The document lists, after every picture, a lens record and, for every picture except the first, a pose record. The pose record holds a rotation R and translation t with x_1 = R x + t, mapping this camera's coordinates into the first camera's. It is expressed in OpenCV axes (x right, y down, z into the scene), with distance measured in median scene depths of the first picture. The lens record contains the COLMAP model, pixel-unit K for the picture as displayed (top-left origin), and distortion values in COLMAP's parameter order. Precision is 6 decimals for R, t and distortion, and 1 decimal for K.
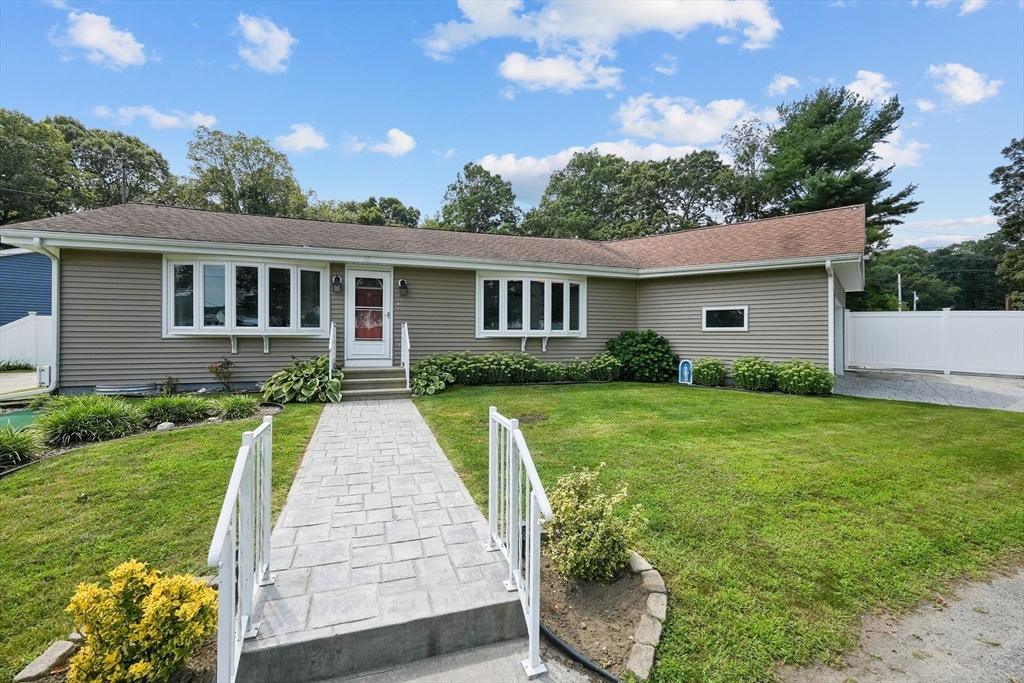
lens RADIAL K [[436.4, 0, 513.0], [0, 436.4, 336.5], [0, 0, 1]] dist [-0.001630, 0.001063]
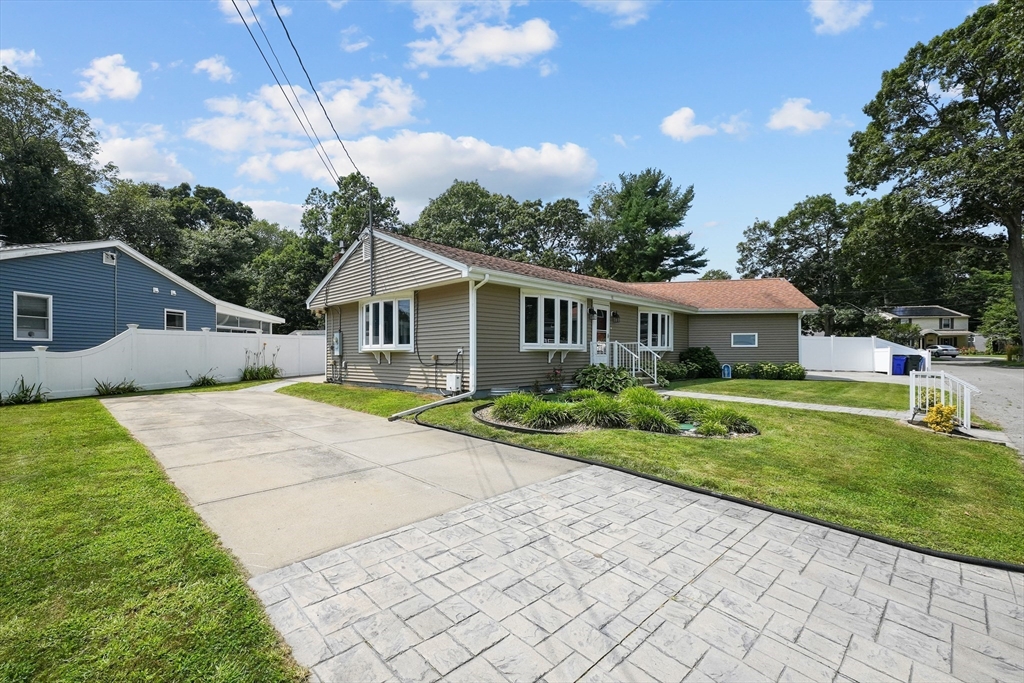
lens RADIAL K [[453.9, 0, 507.0], [0, 453.9, 354.7], [0, 0, 1]] dist [-0.000885, 0.001057]
pose [[0.887281, -0.007870, 0.461161, -0.367219], [0.007106, 0.999969, 0.003393, 0.001722], [-0.461174, 0.000267, 0.887310, -0.050096]]
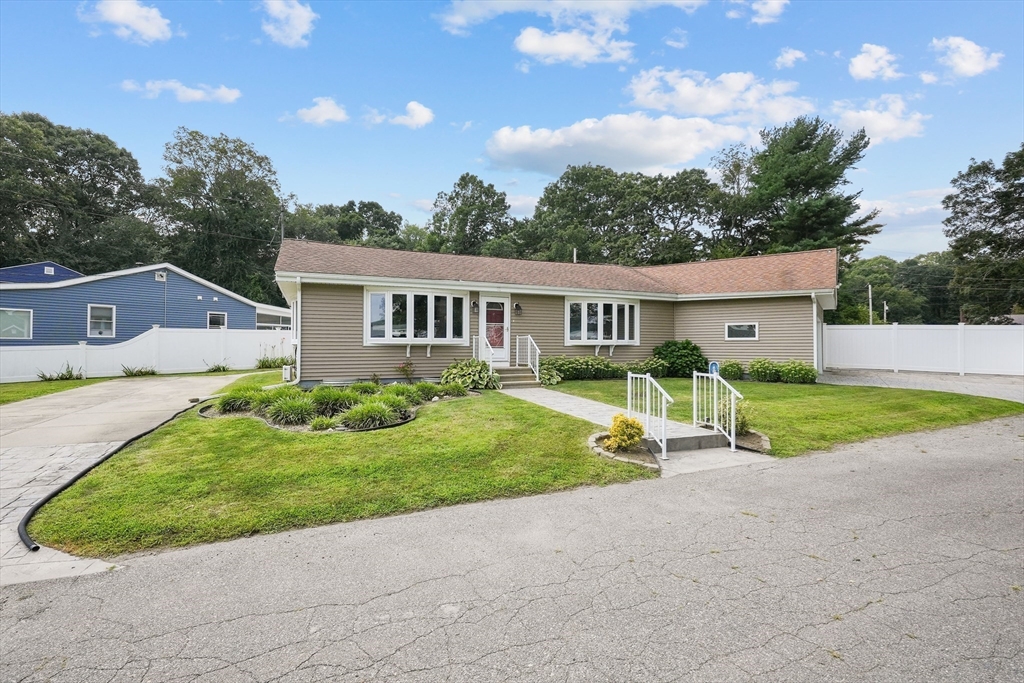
lens RADIAL K [[479.9, 0, 512.0], [0, 479.9, 341.5], [0, 0, 1]] dist [-0.001440, 0.000215]
pose [[0.996878, -0.002570, 0.078920, -0.112484], [0.003403, 0.999940, -0.010426, 0.001479], [-0.078888, 0.010662, 0.996826, -0.143039]]
